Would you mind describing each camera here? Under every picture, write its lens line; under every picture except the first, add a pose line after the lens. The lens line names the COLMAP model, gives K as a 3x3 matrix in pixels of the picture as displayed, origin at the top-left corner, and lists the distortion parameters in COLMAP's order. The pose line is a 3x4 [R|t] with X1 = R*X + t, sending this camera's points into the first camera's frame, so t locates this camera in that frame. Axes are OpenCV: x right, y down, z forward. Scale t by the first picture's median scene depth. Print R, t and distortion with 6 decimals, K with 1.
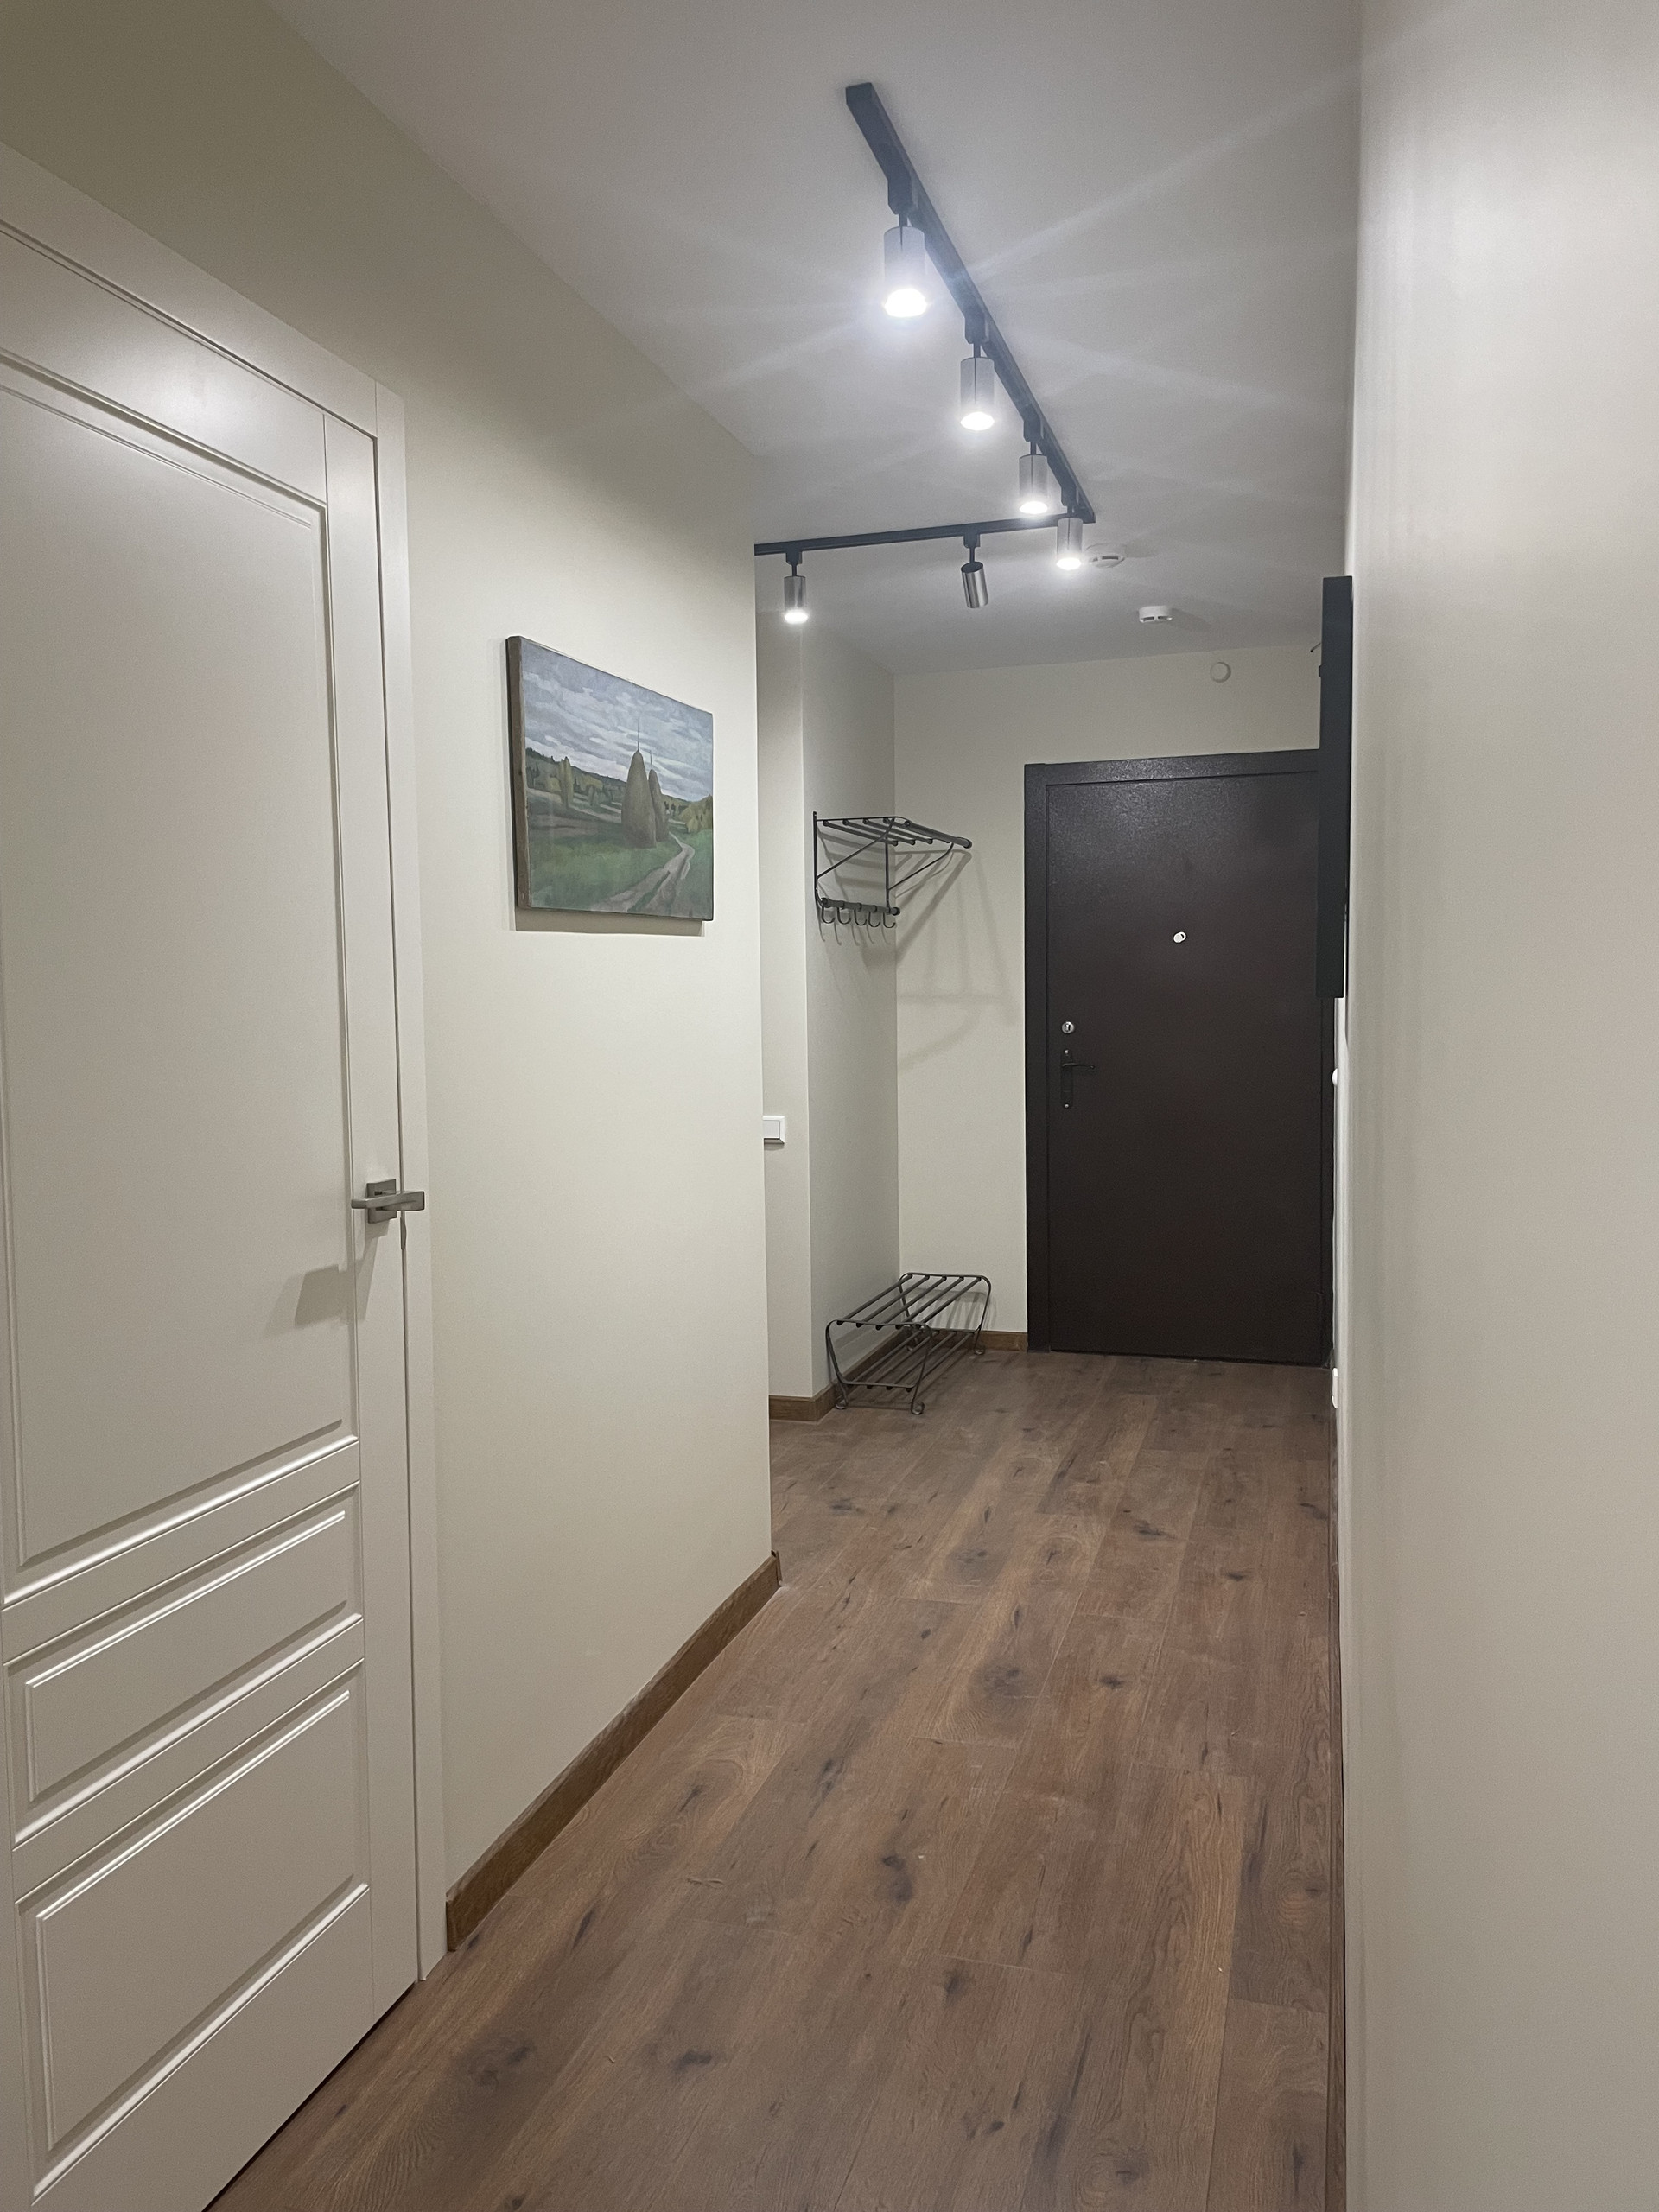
lens RADIAL K [[1679.3, 0, 829.4], [0, 1679.3, 1108.4], [0, 0, 1]] dist [-0.014673, -0.005237]
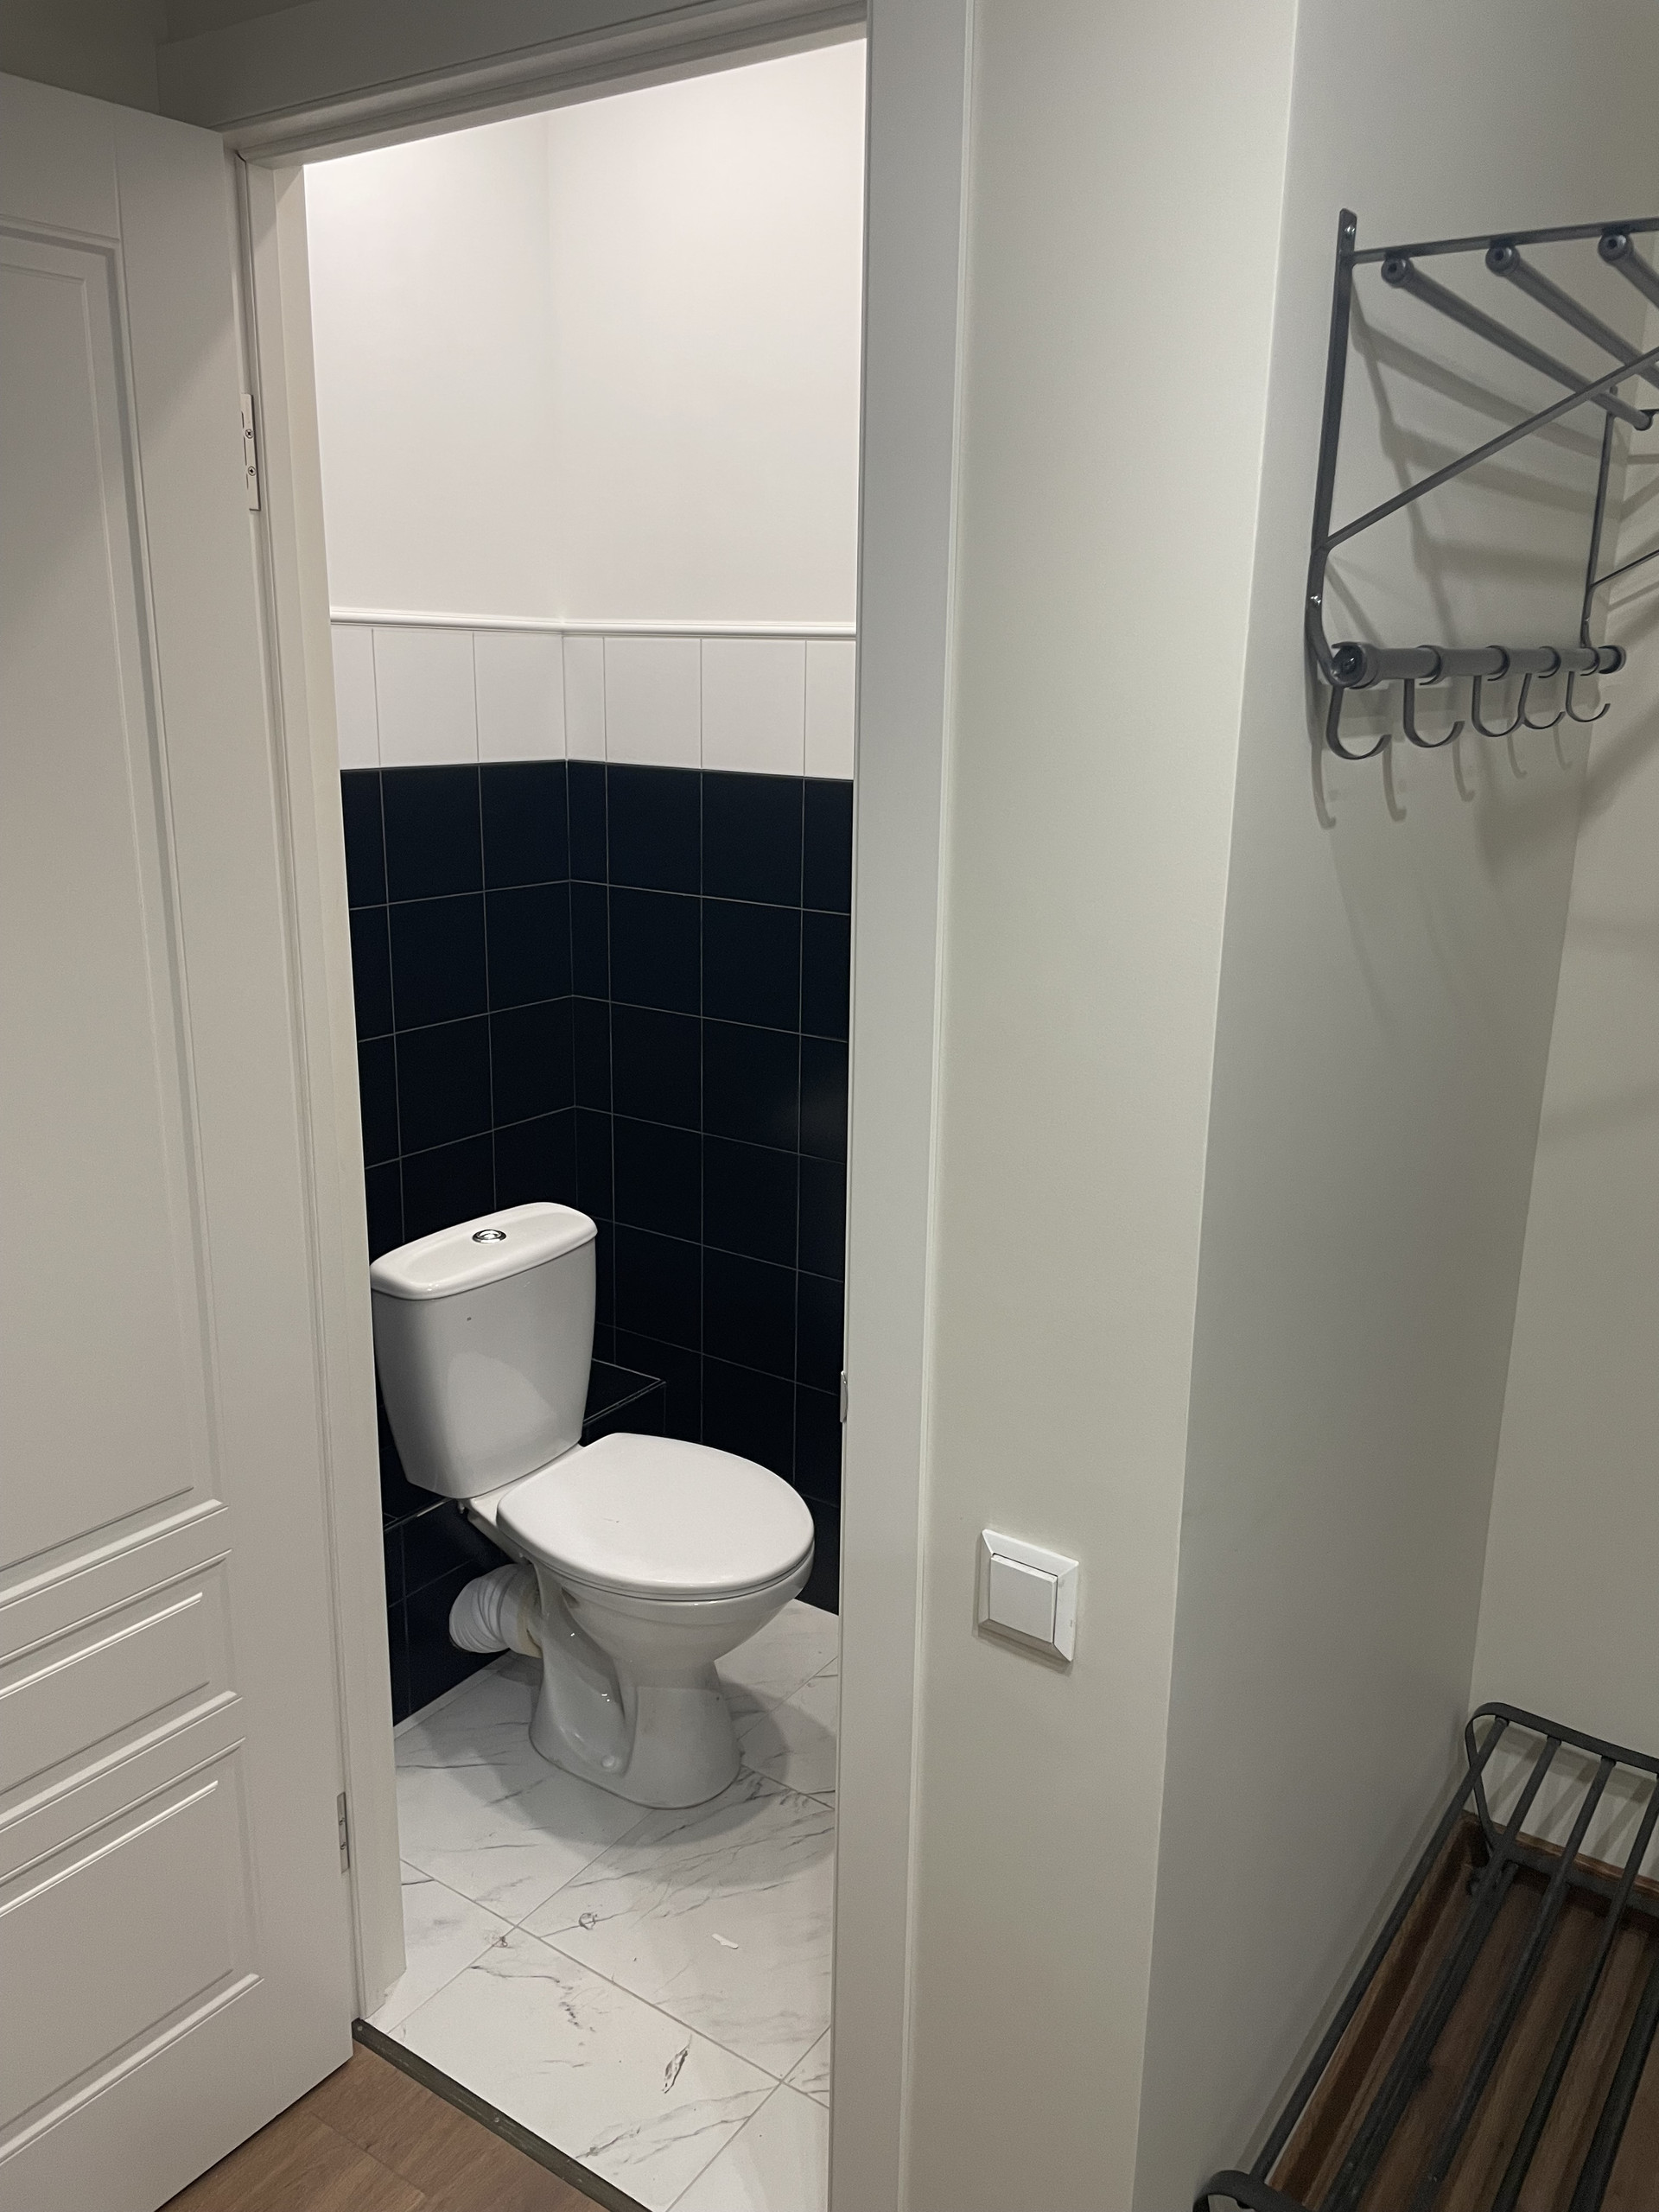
lens RADIAL K [[1679.3, 0, 825.6], [0, 1679.3, 1101.2], [0, 0, 1]] dist [-0.014673, -0.005237]
pose [[0.952359, 0.107367, -0.285456, 0.000451], [-0.050295, 0.978458, 0.200224, -0.103847], [0.300804, -0.176328, 0.937243, 0.743502]]
